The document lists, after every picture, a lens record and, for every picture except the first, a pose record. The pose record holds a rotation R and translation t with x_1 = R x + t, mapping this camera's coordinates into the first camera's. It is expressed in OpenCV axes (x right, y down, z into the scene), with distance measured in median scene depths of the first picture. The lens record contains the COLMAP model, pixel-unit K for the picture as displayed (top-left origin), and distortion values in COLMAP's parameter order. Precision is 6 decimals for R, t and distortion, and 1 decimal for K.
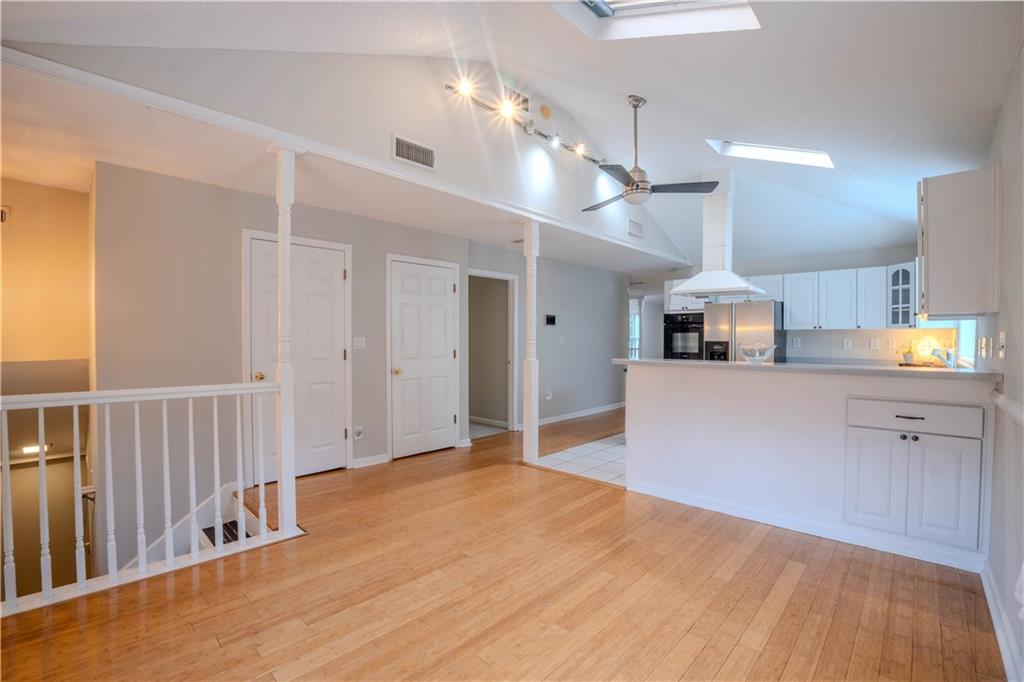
lens RADIAL K [[455.7, 0, 512.0], [0, 455.7, 341.0], [0, 0, 1]] dist [-0.060306, -0.000075]
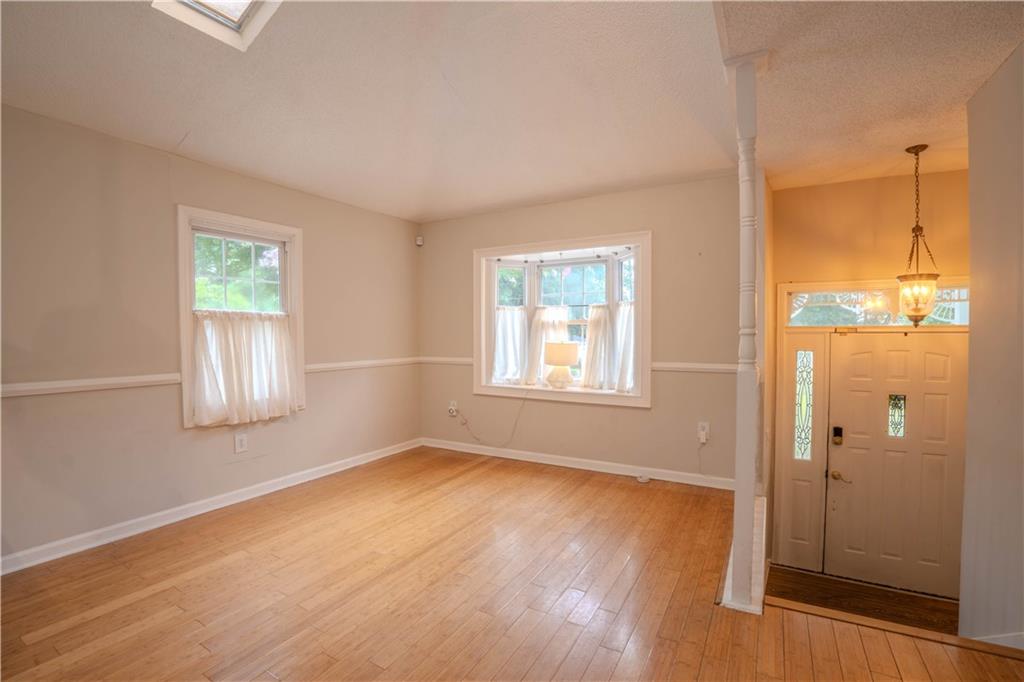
lens RADIAL K [[455.7, 0, 512.0], [0, 455.7, 341.0], [0, 0, 1]] dist [-0.060306, -0.000075]
pose [[-0.973222, 0.005836, -0.229795, 0.019423], [0.001059, 0.999781, 0.020909, -0.004019], [0.229867, 0.020106, -0.973014, 1.523413]]
